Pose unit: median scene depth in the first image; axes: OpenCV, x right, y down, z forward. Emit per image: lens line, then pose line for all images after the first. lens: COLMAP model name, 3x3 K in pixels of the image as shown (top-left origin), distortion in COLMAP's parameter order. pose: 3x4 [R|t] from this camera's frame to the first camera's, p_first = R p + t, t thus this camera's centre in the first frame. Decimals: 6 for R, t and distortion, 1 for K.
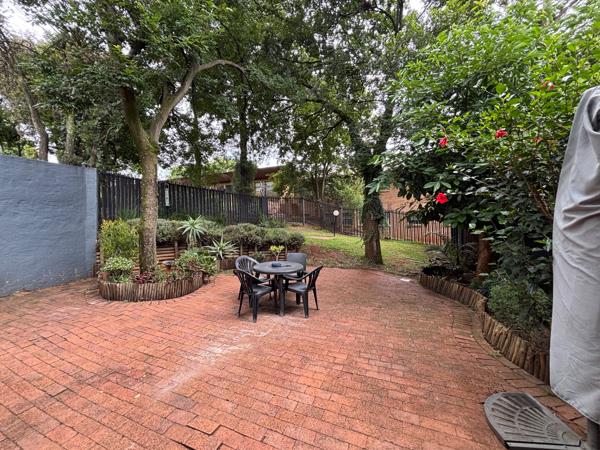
lens RADIAL K [[241.2, 0, 297.6], [0, 241.2, 222.6], [0, 0, 1]] dist [-0.001587, 0.000092]
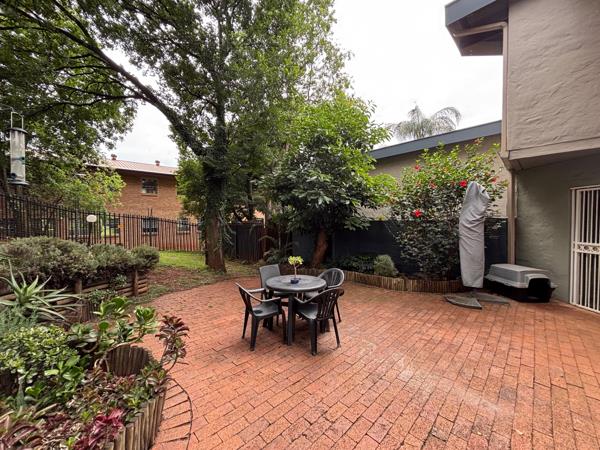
lens RADIAL K [[241.2, 0, 297.6], [0, 241.2, 222.6], [0, 0, 1]] dist [-0.001587, 0.000092]
pose [[0.358424, 0.009719, 0.933508, -1.333521], [0.014235, 0.999773, -0.015874, -0.011291], [-0.933451, 0.018978, 0.358204, 1.076975]]
